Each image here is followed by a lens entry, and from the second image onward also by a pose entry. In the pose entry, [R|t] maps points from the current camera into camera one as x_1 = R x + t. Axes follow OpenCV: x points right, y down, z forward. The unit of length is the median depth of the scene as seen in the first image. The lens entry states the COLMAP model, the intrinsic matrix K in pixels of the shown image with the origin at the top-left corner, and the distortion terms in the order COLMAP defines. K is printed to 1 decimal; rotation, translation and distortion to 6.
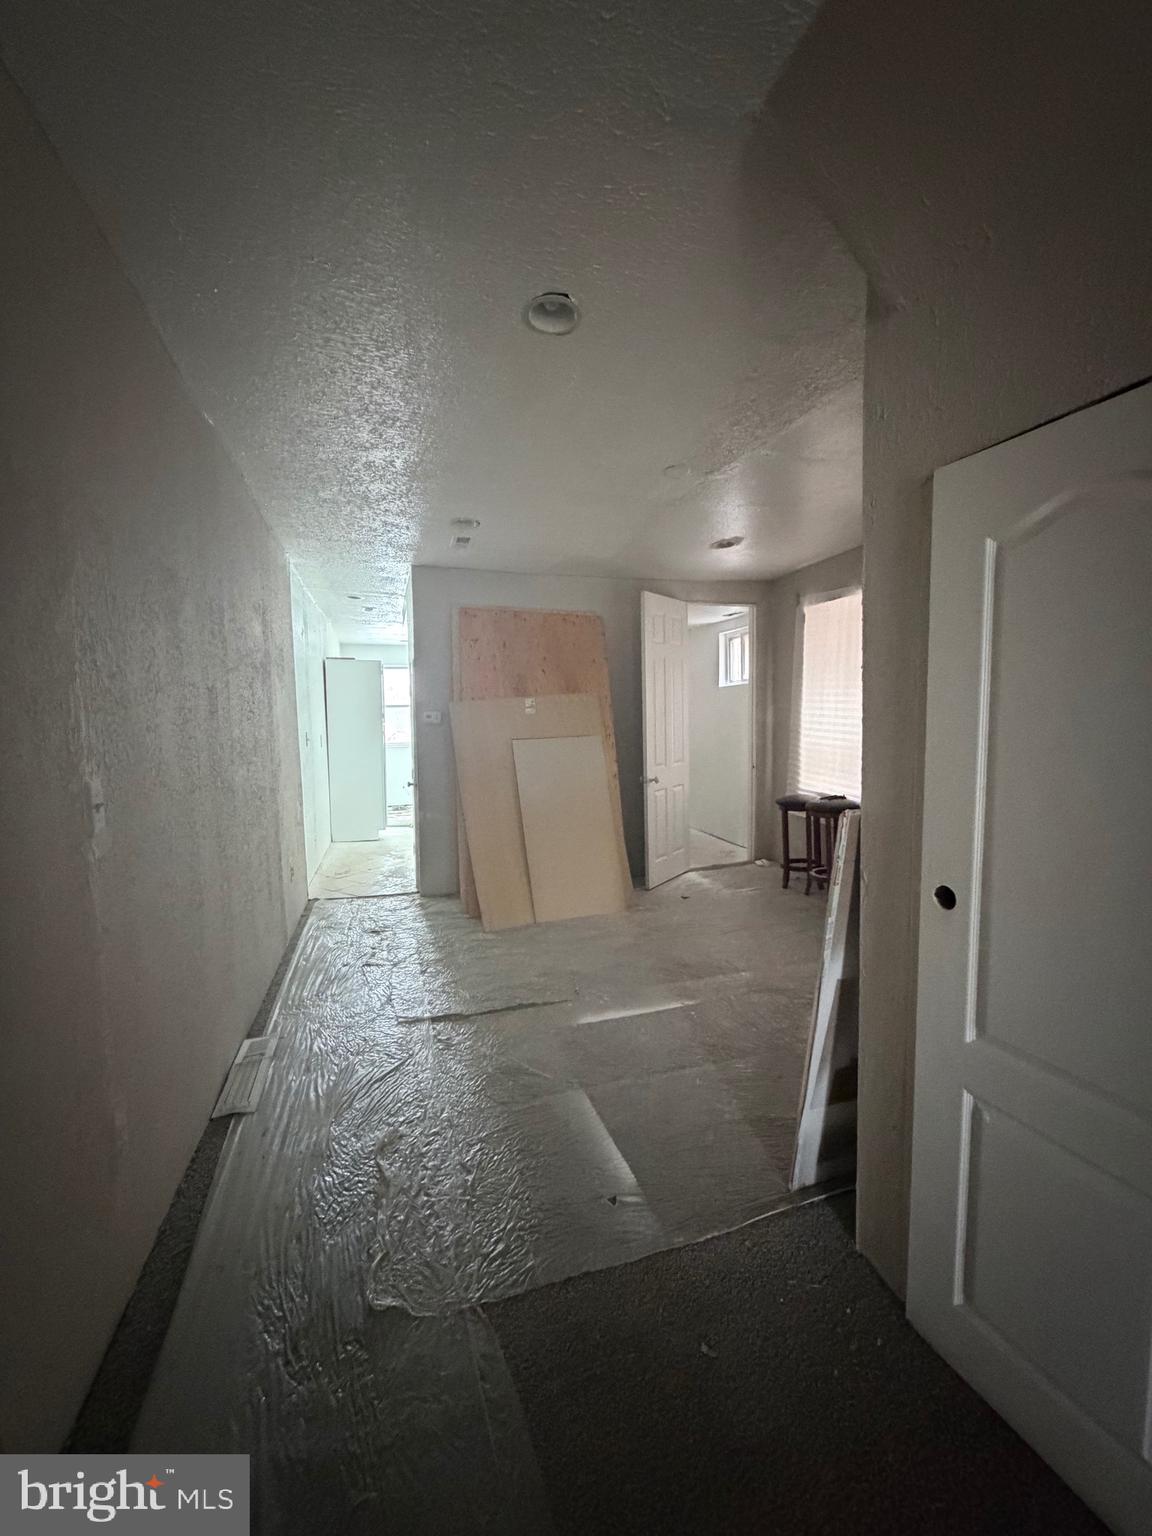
lens RADIAL K [[610.9, 0, 577.3], [0, 610.9, 761.4], [0, 0, 1]] dist [-0.000887, 0.000297]
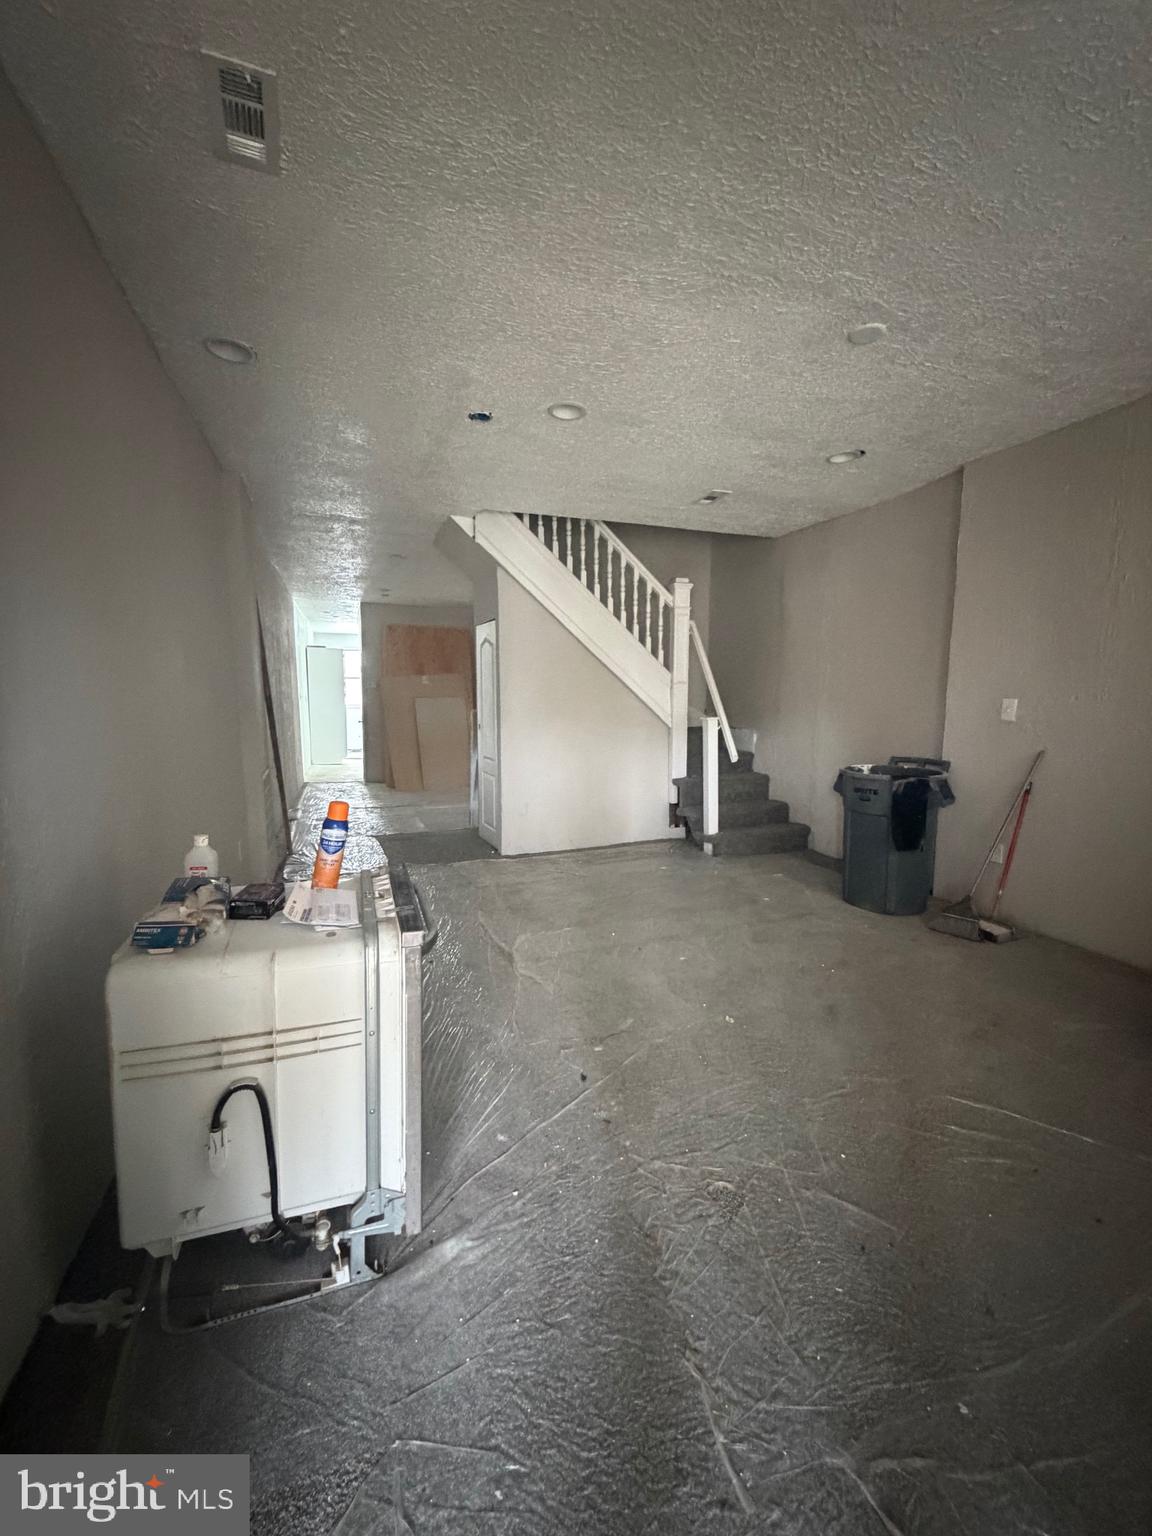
lens RADIAL K [[610.9, 0, 577.3], [0, 610.9, 761.4], [0, 0, 1]] dist [-0.000887, 0.000297]
pose [[0.997729, 0.016134, 0.065398, 0.352218], [-0.018758, 0.999035, 0.039716, 0.097640], [-0.064694, -0.040853, 0.997069, -1.176786]]
